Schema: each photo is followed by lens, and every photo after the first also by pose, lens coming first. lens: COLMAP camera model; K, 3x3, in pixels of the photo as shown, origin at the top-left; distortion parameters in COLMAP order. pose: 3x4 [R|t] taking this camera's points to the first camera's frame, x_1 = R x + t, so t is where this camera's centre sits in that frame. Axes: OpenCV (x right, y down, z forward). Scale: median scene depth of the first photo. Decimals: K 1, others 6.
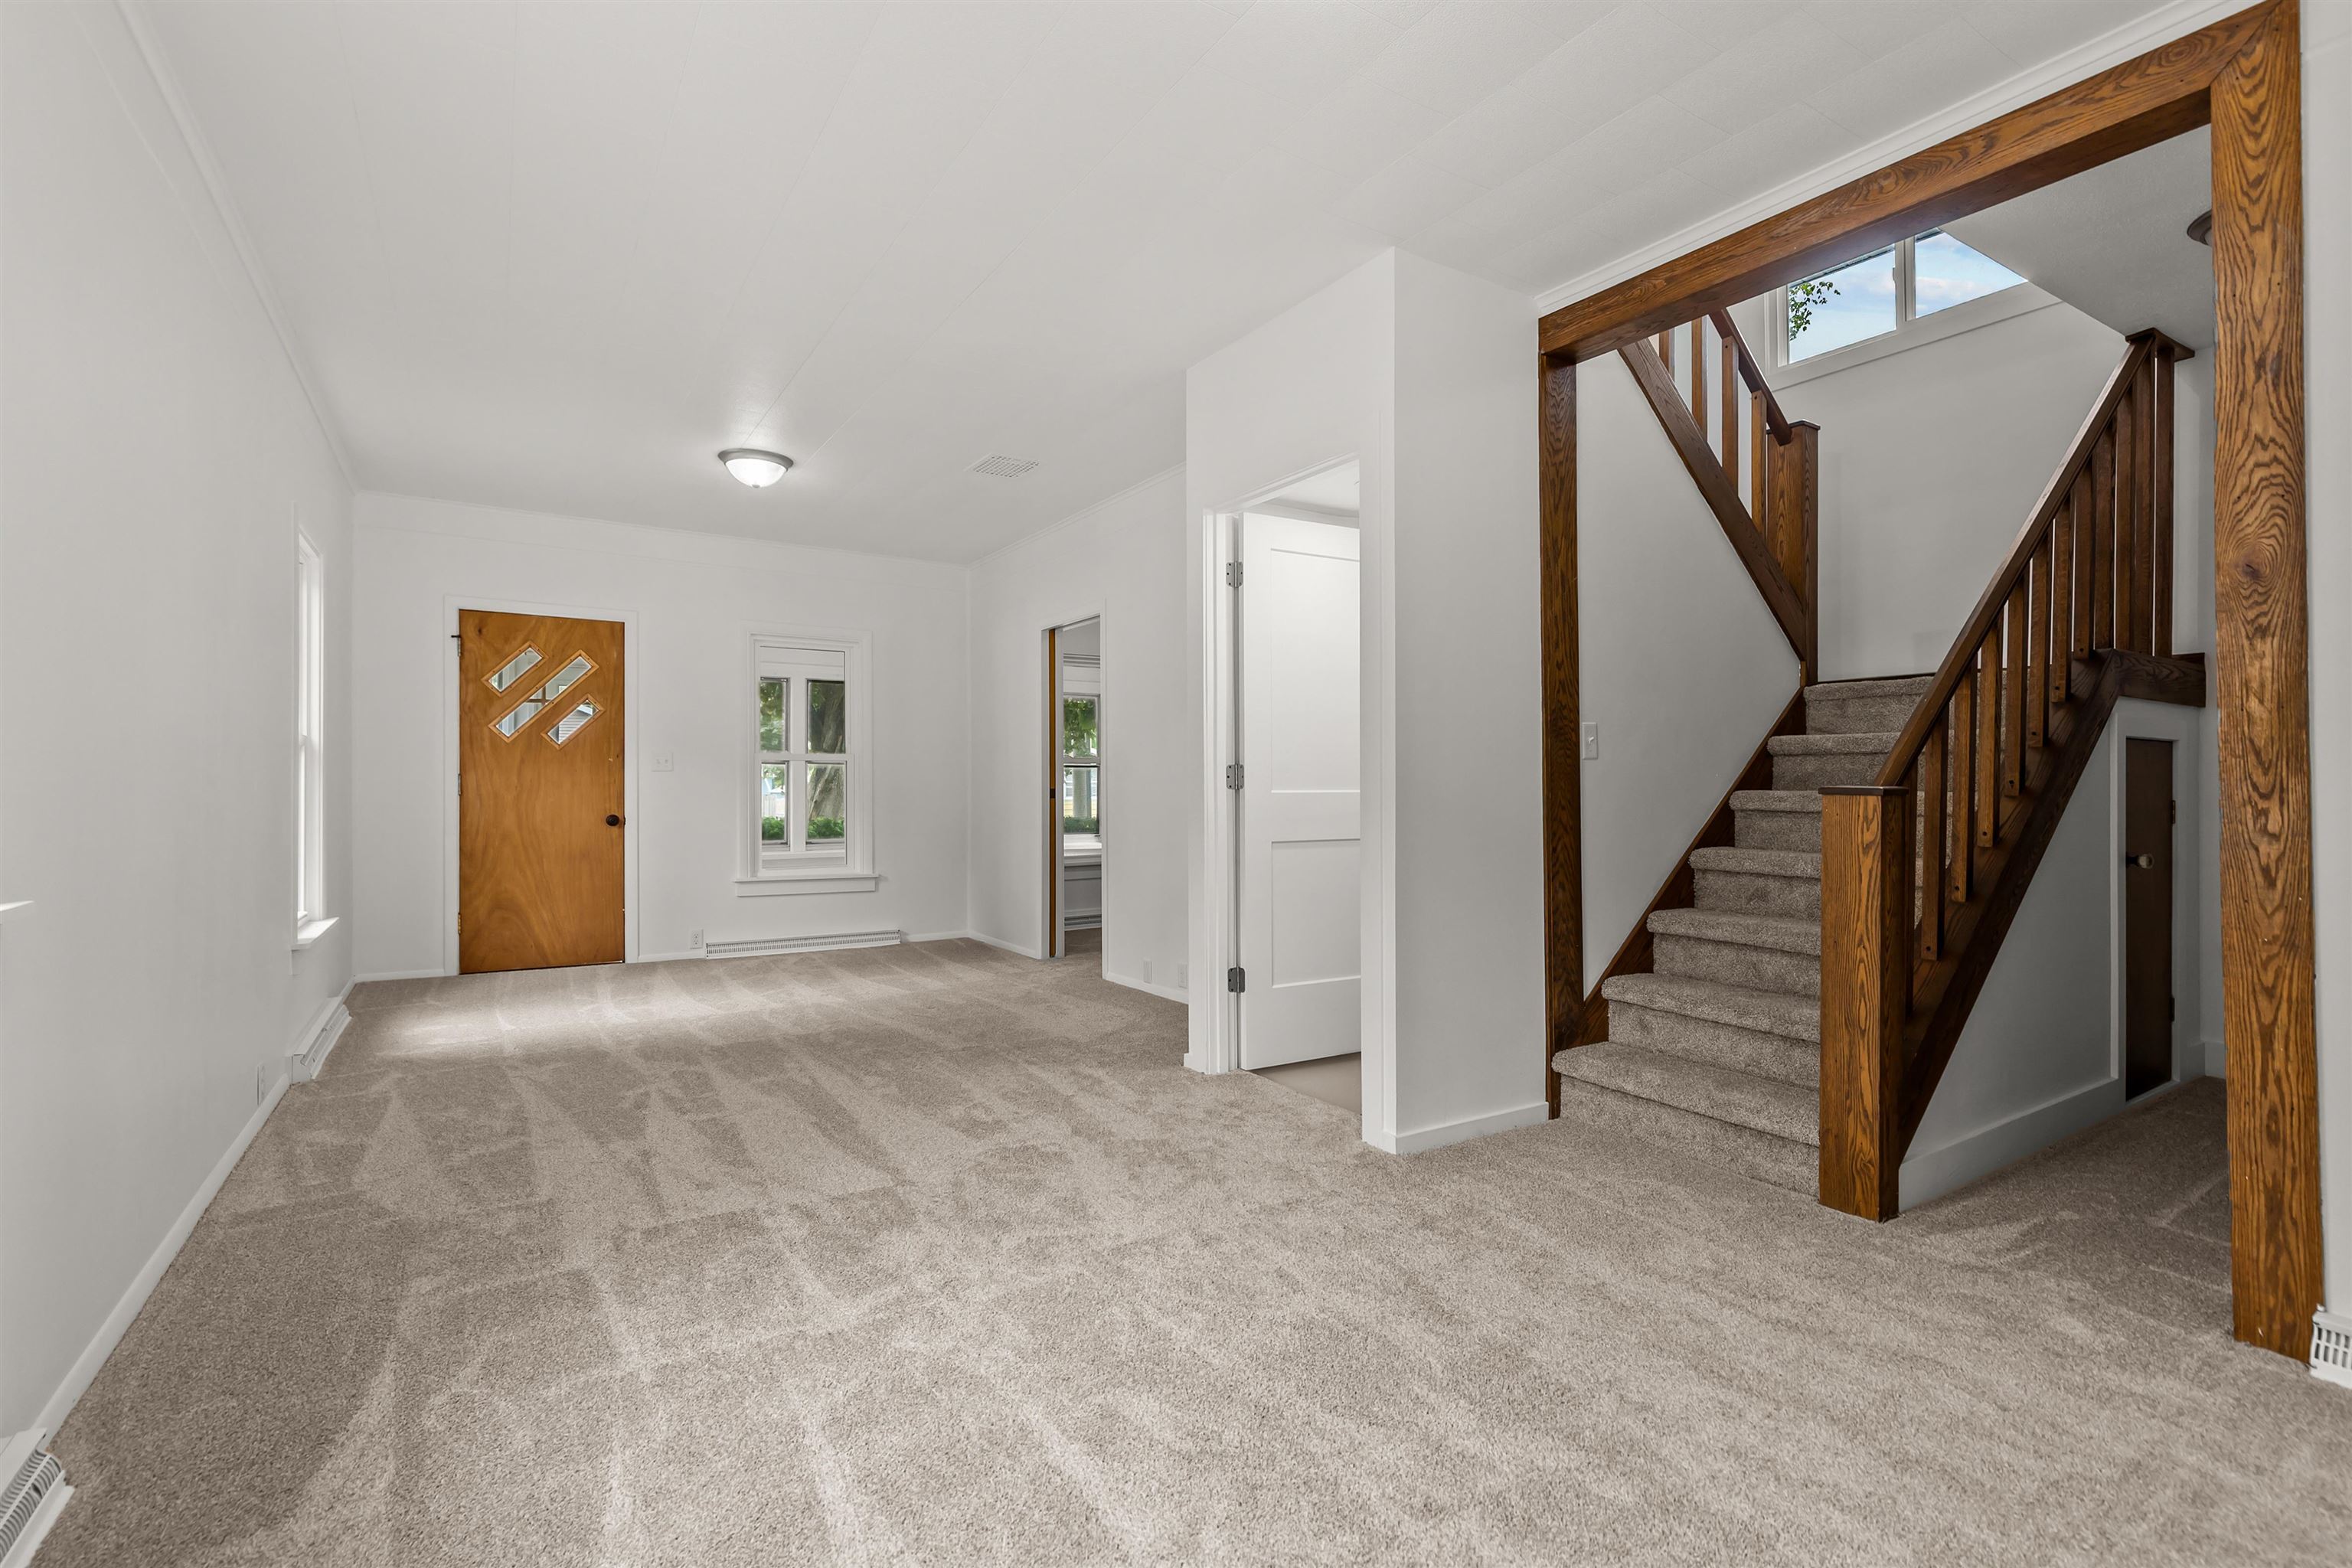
lens RADIAL K [[1060.5, 0, 1171.2], [0, 1060.5, 776.2], [0, 0, 1]] dist [0.009790, -0.003393]
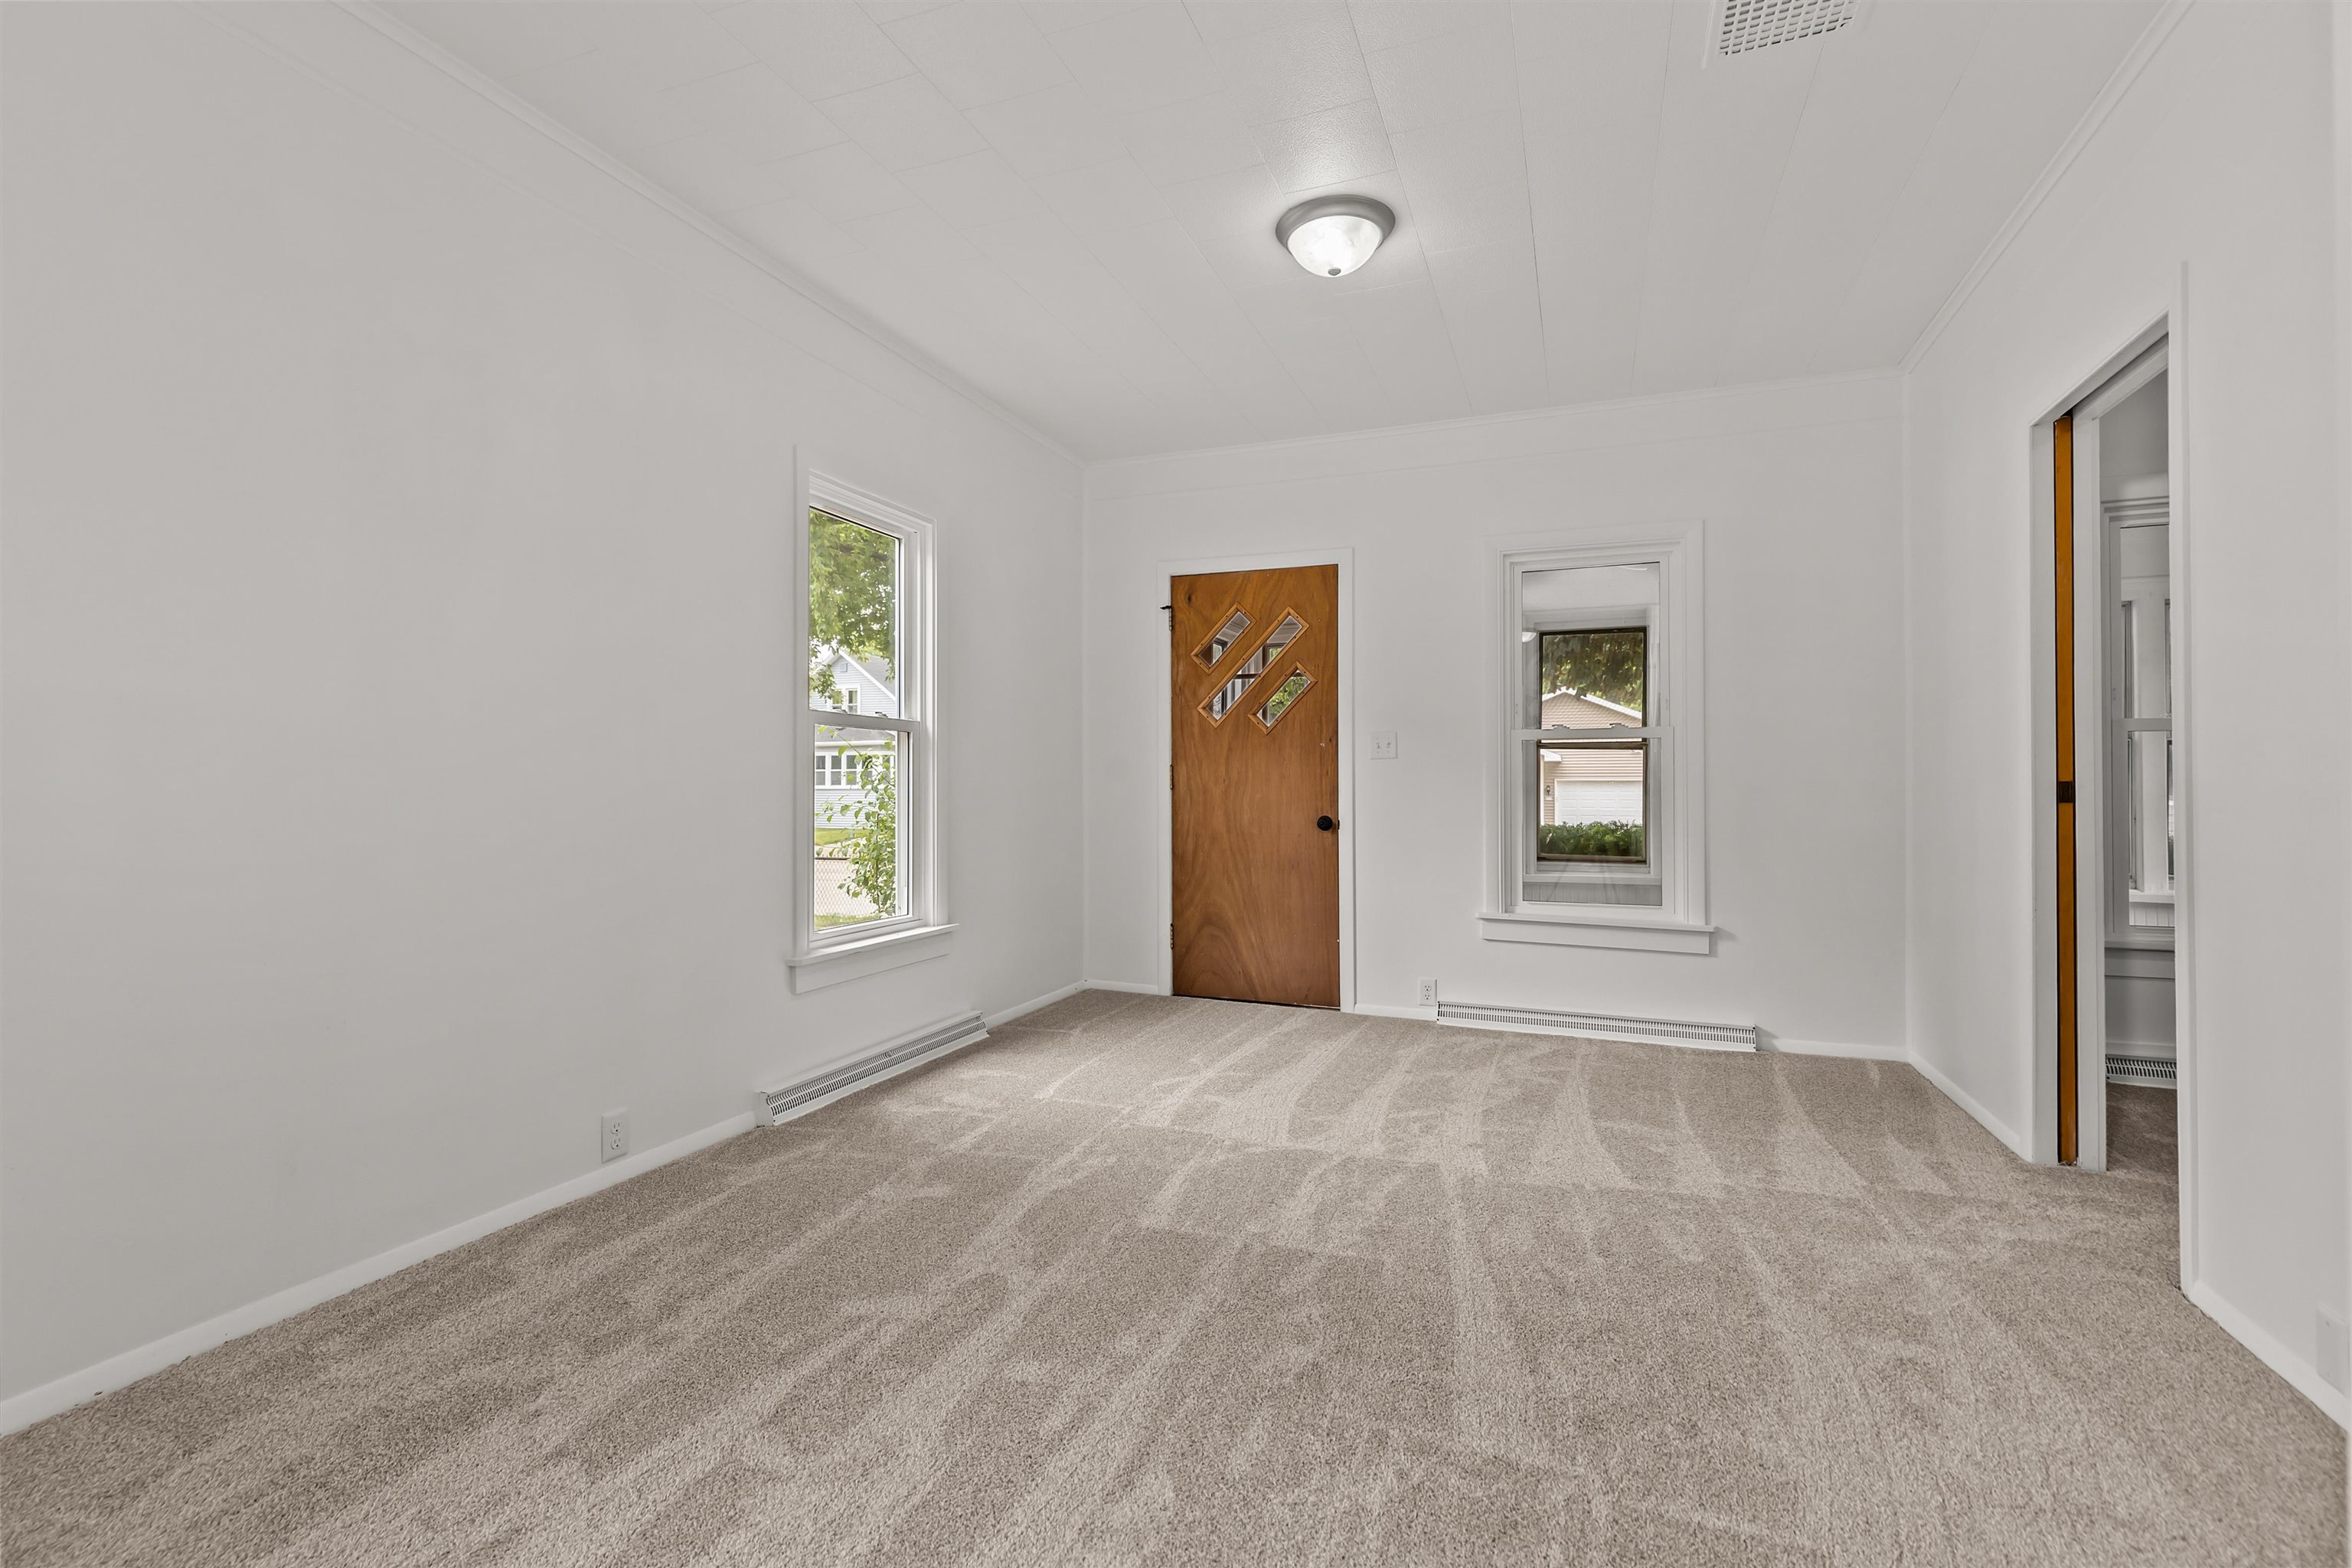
lens RADIAL K [[1060.5, 0, 1160.9], [0, 1060.5, 776.6], [0, 0, 1]] dist [0.009790, -0.003393]
pose [[0.585478, -0.004842, -0.810674, 0.033679], [0.004784, 0.999985, -0.002518, 0.010837], [0.810674, -0.002404, 0.585493, 0.541217]]
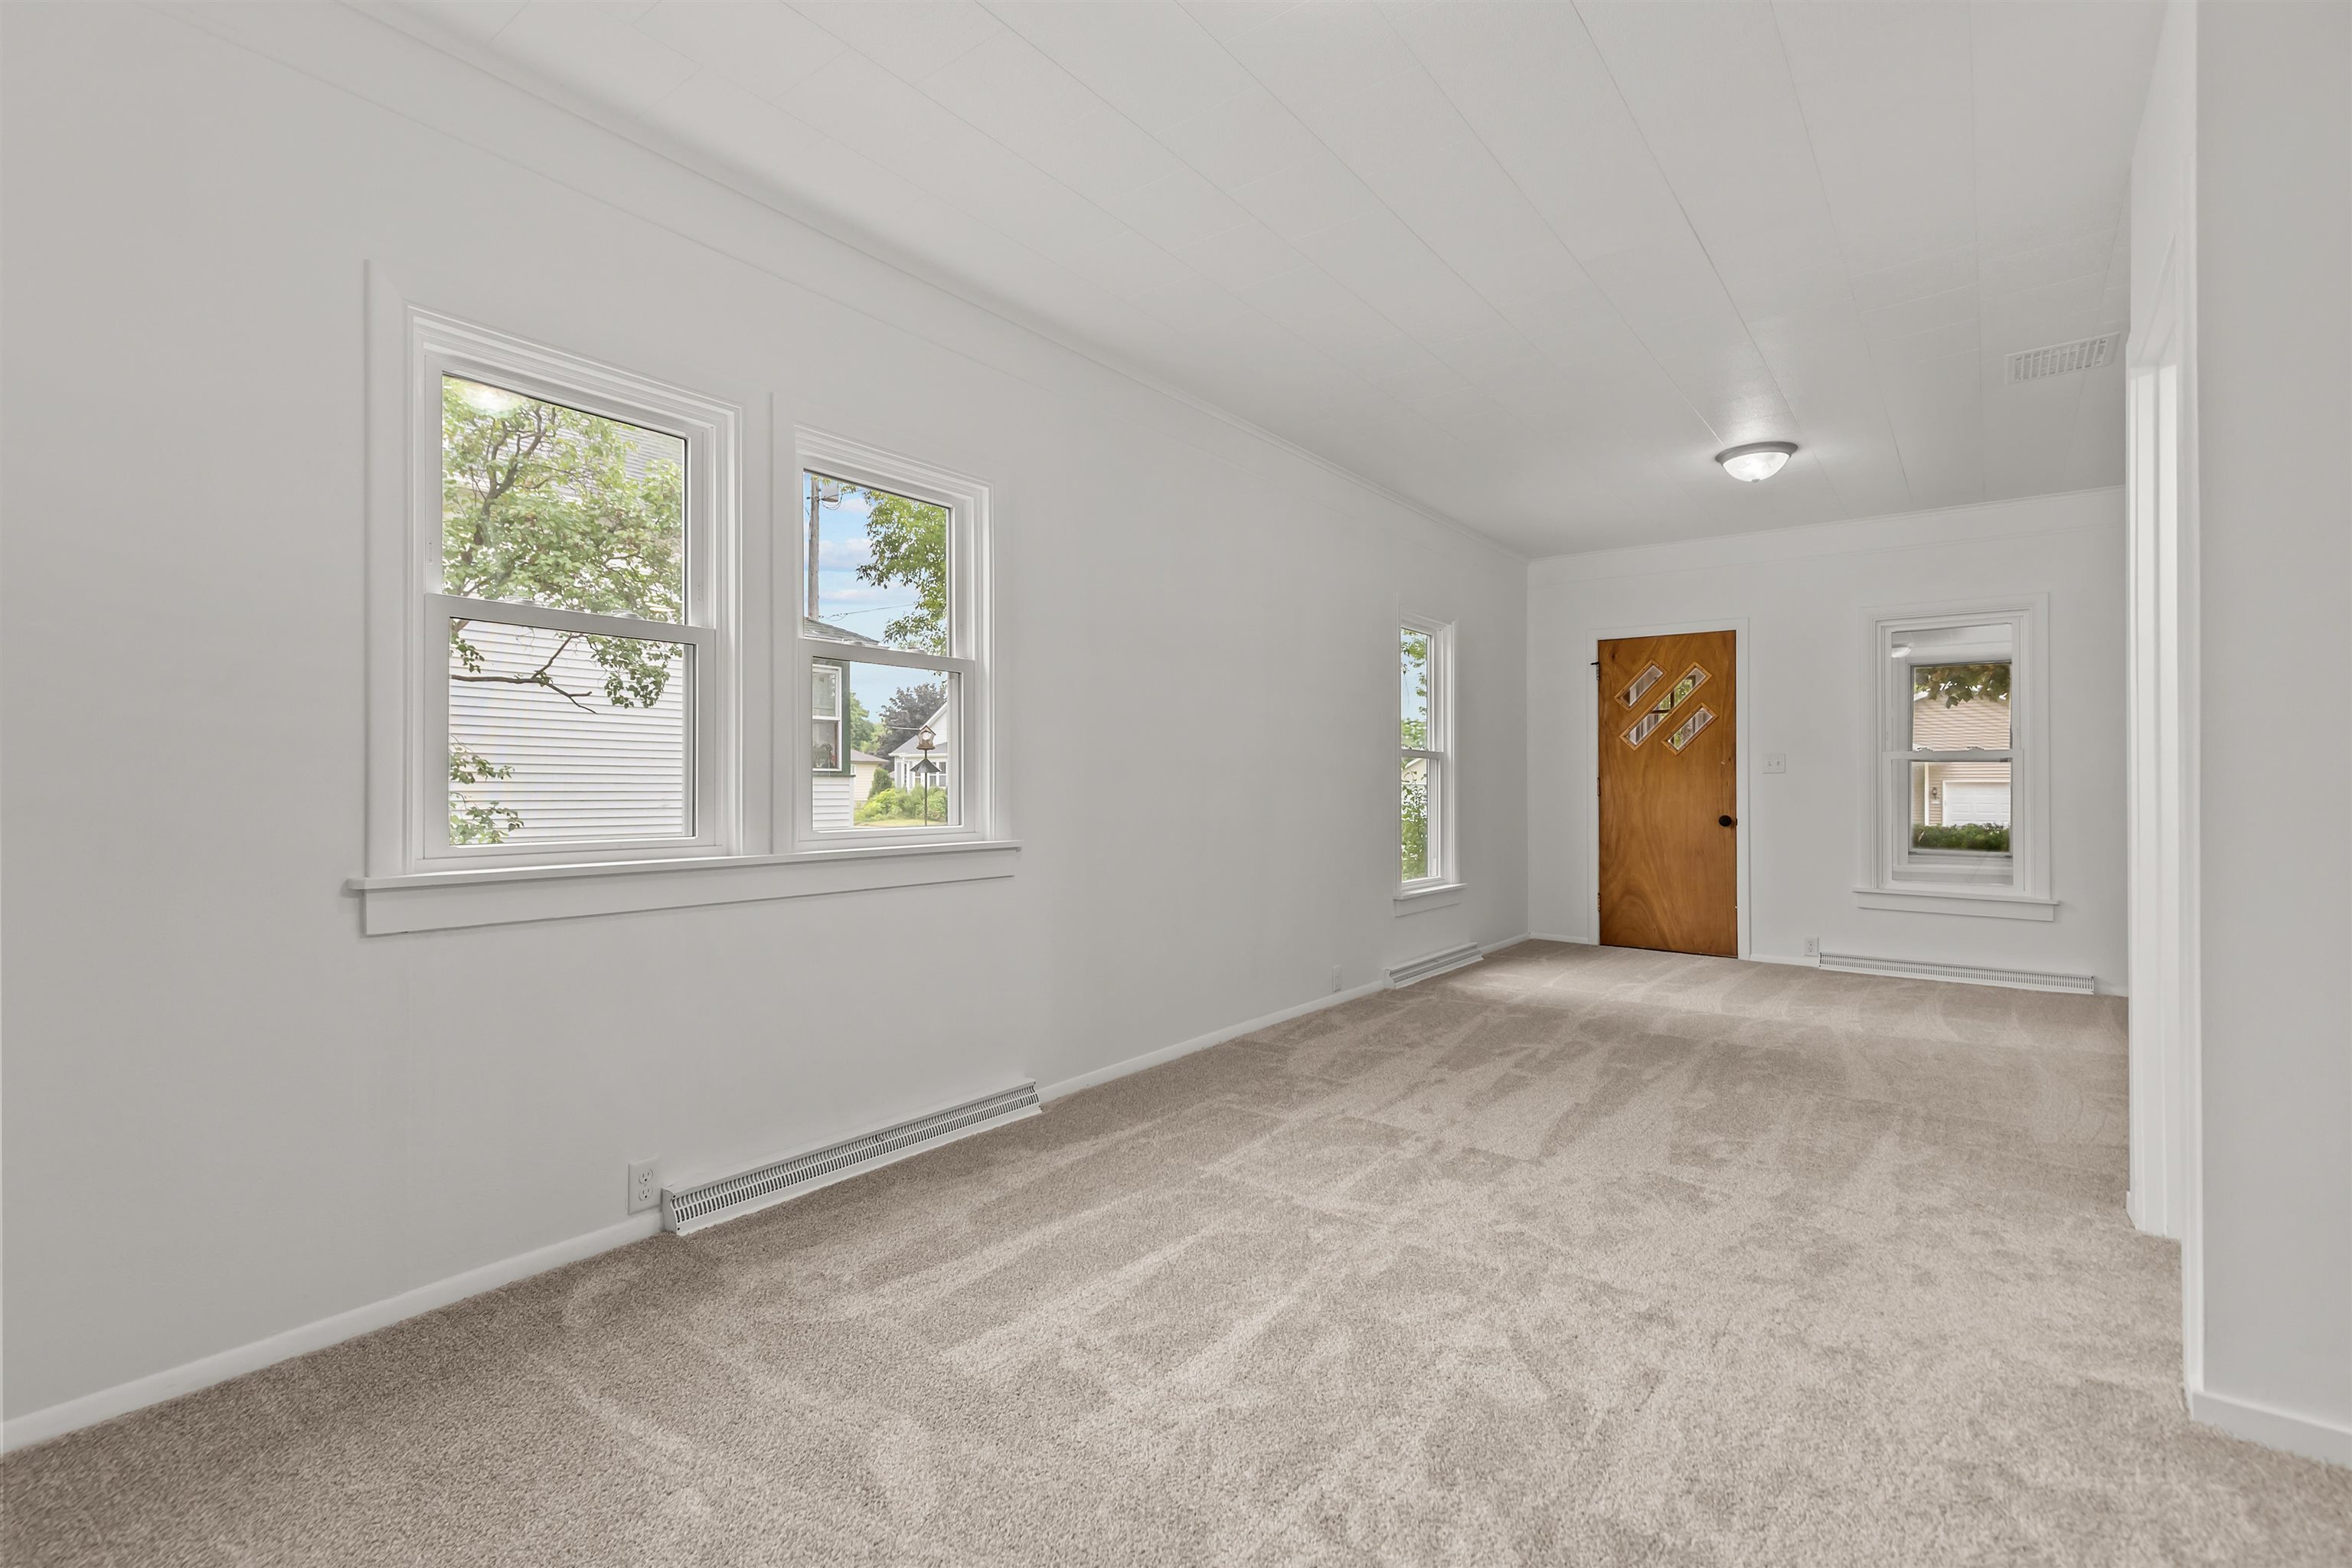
lens RADIAL K [[1060.5, 0, 1170.5], [0, 1060.5, 784.7], [0, 0, 1]] dist [0.009790, -0.003393]
pose [[0.343555, -0.000613, -0.939132, 0.322687], [0.007133, 0.999973, 0.001956, 0.000019], [0.939106, -0.007371, 0.343550, 0.152197]]
